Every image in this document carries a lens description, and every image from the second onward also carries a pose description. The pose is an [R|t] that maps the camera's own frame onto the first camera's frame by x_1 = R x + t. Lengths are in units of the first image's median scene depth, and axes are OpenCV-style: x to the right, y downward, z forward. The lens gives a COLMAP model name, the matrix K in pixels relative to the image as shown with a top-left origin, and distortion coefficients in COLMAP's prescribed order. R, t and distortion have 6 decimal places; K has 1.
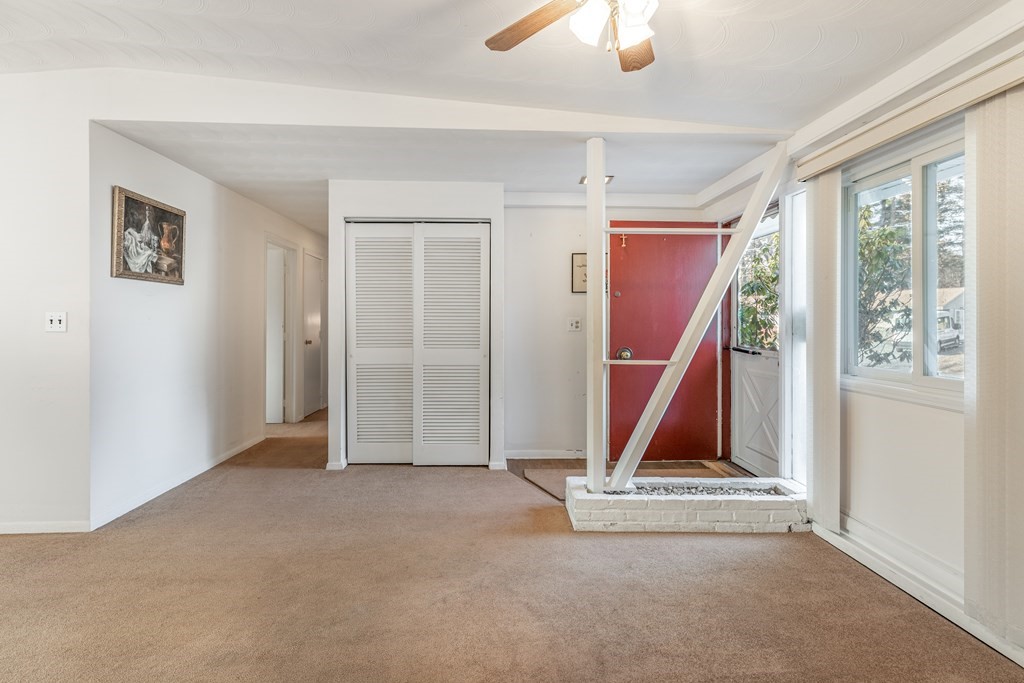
lens RADIAL K [[509.1, 0, 497.7], [0, 509.1, 318.7], [0, 0, 1]] dist [0.002854, -0.000171]
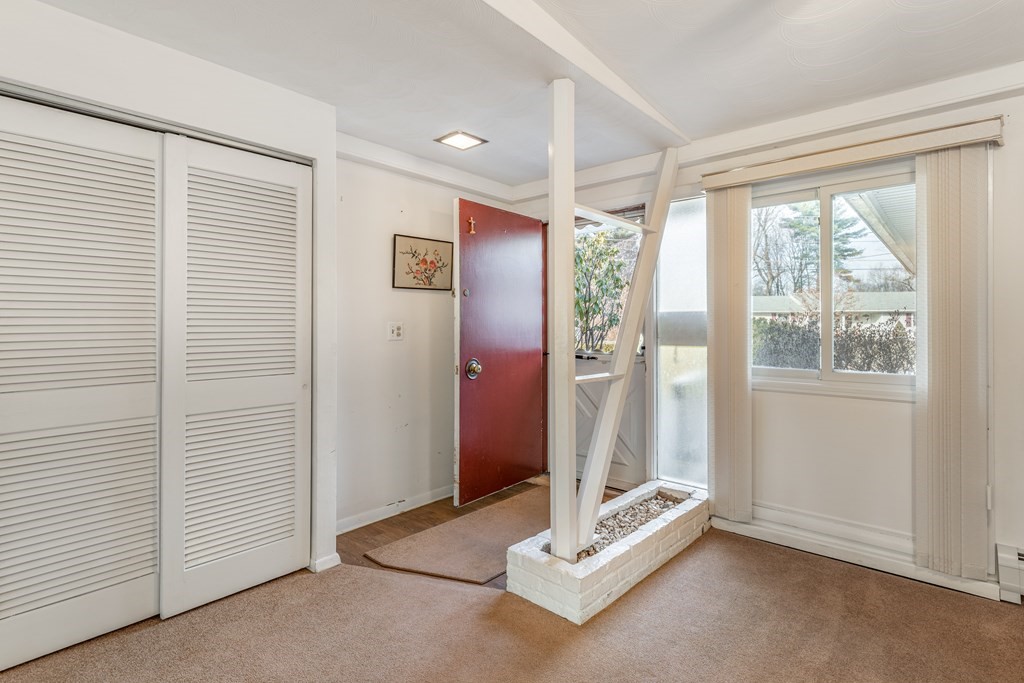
lens RADIAL K [[509.3, 0, 518.0], [0, 509.3, 321.2], [0, 0, 1]] dist [0.003647, 0.000652]
pose [[0.678970, 0.001240, 0.734165, -0.321410], [-0.000994, 0.999999, -0.000770, -0.003155], [-0.734165, -0.000206, 0.678971, 0.441414]]
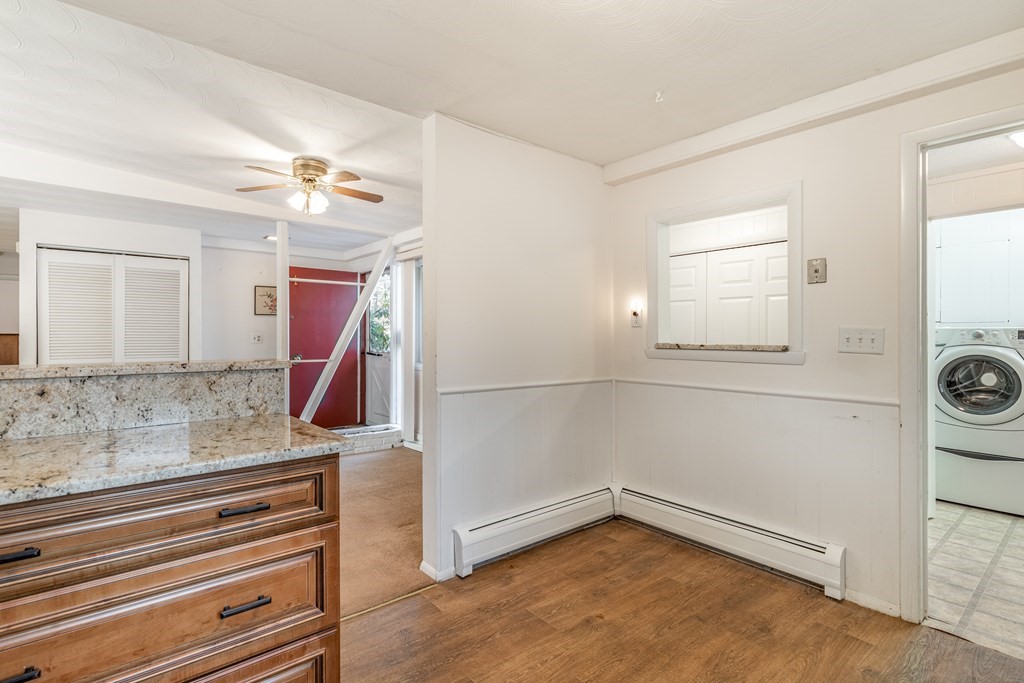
lens RADIAL K [[497.0, 0, 492.3], [0, 497.0, 334.0], [0, 0, 1]] dist [0.001732, 0.000091]
pose [[0.789362, -0.001364, 0.613927, -0.197433], [-0.000937, 0.999994, 0.003426, -0.006084], [-0.613928, -0.003279, 0.789356, -0.506836]]
